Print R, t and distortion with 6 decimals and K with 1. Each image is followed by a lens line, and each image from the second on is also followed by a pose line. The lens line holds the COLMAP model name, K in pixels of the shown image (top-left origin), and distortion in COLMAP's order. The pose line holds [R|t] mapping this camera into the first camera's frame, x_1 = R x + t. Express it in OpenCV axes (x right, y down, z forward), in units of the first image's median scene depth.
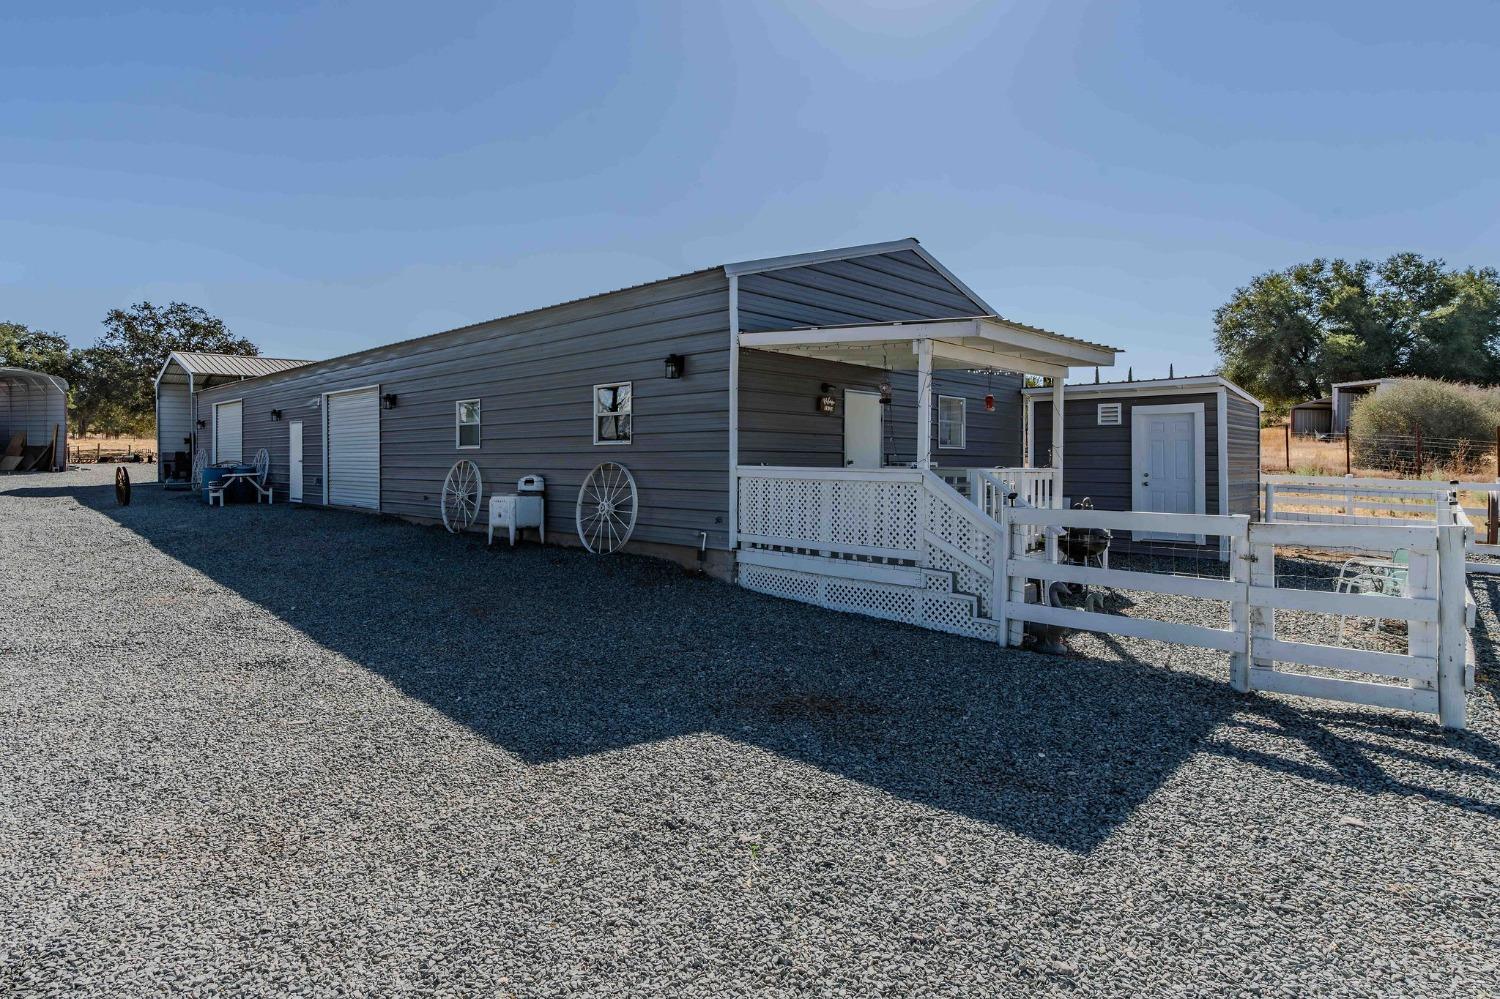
lens RADIAL K [[681.8, 0, 744.2], [0, 681.8, 503.5], [0, 0, 1]] dist [-0.000648, 0.000289]
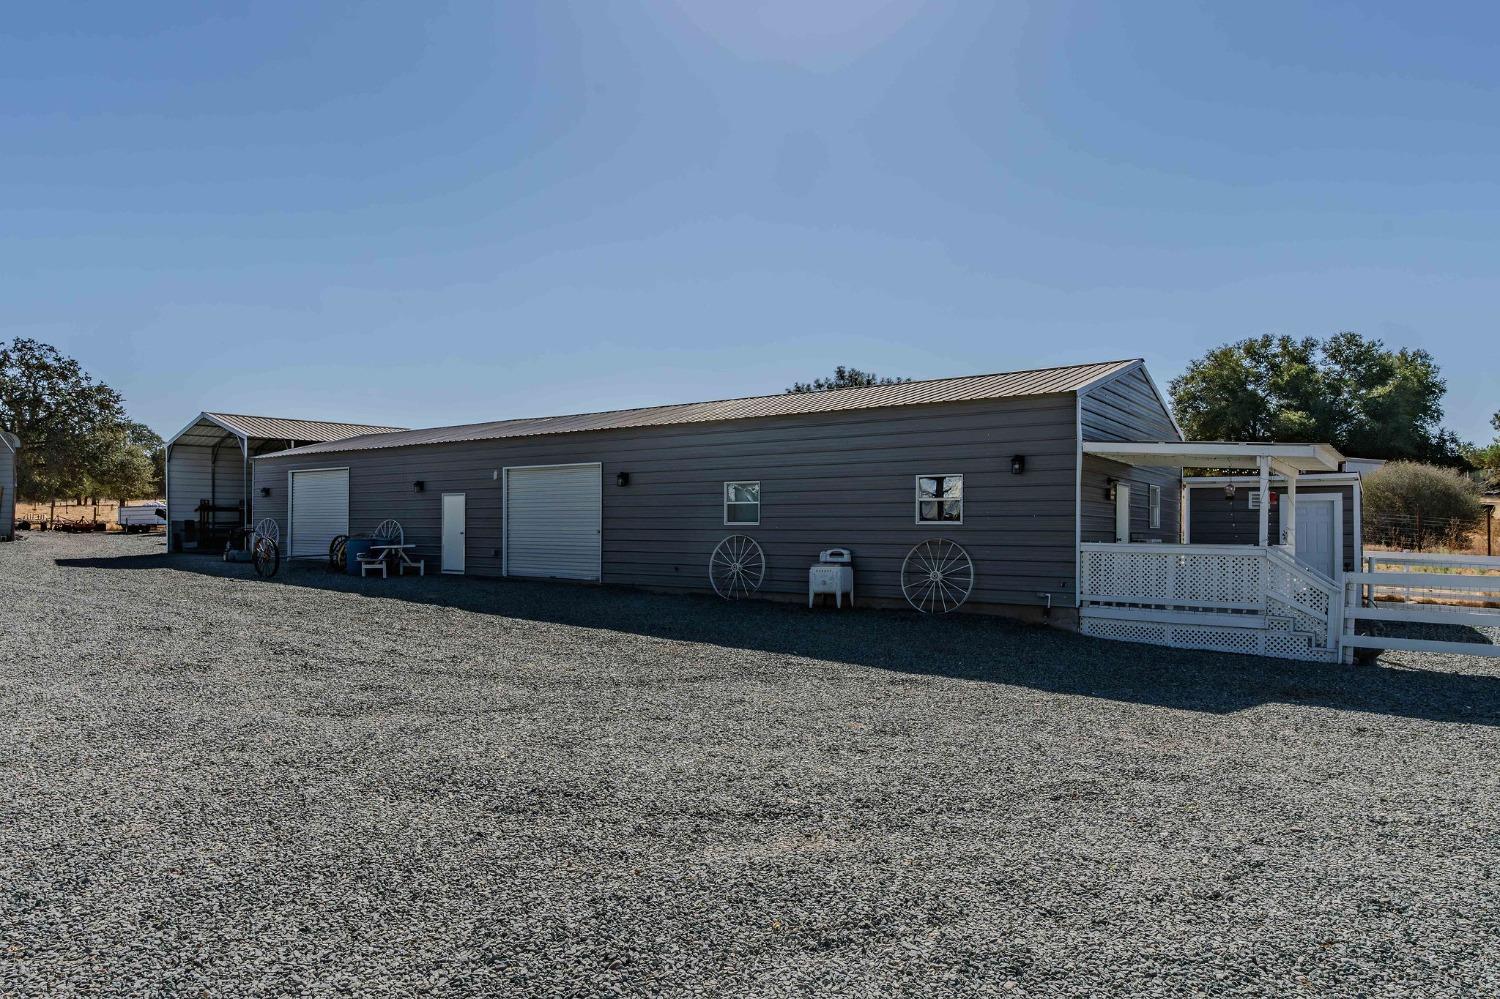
lens RADIAL K [[760.9, 0, 750.6], [0, 760.9, 576.9], [0, 0, 1]] dist [-0.001931, 0.000116]
pose [[0.992929, -0.001437, 0.118702, -0.499630], [0.001758, 0.999995, -0.002605, 0.008114], [-0.118697, 0.002795, 0.992927, -0.229669]]
